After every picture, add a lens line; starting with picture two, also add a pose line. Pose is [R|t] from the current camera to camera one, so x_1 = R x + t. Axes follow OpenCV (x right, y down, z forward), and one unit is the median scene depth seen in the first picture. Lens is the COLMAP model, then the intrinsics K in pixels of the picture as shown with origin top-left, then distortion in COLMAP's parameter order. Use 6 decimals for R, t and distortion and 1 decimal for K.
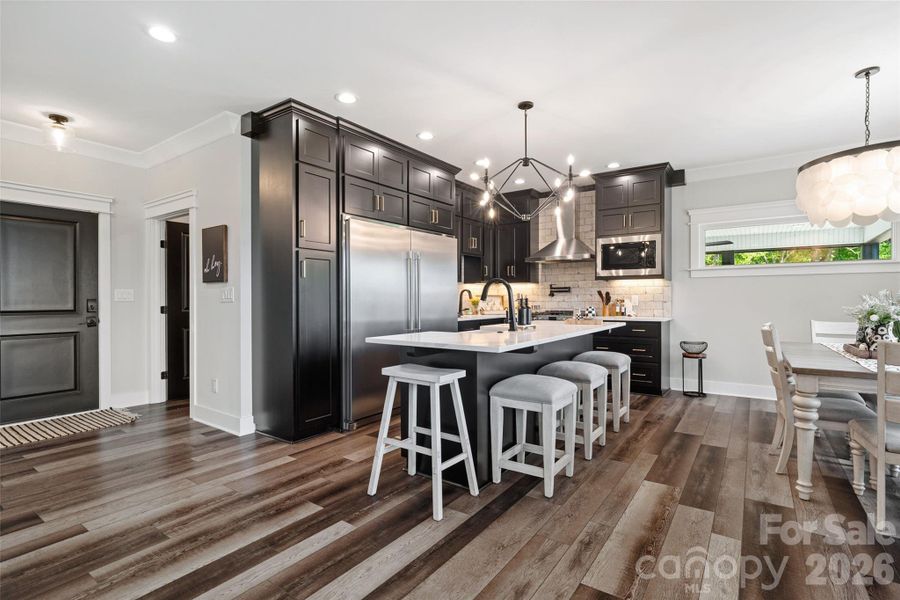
lens RADIAL K [[430.6, 0, 444.0], [0, 430.6, 302.1], [0, 0, 1]] dist [0.000512, -0.001076]
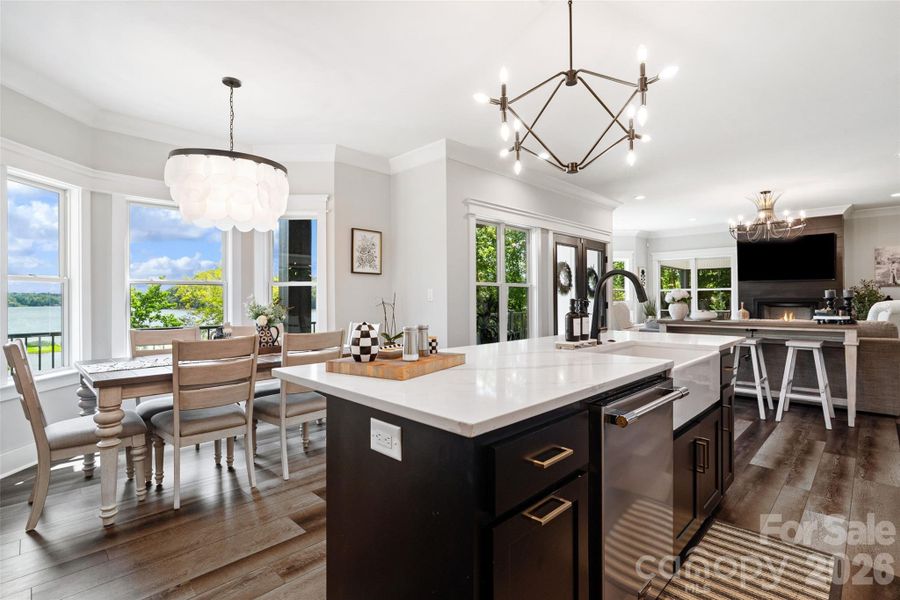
lens RADIAL K [[430.6, 0, 448.7], [0, 430.6, 297.9], [0, 0, 1]] dist [0.000512, -0.001076]
pose [[-0.989365, 0.009669, 0.145135, 0.262949], [0.010803, 0.999917, 0.007022, -0.013706], [-0.145055, 0.008516, -0.989387, 1.560346]]
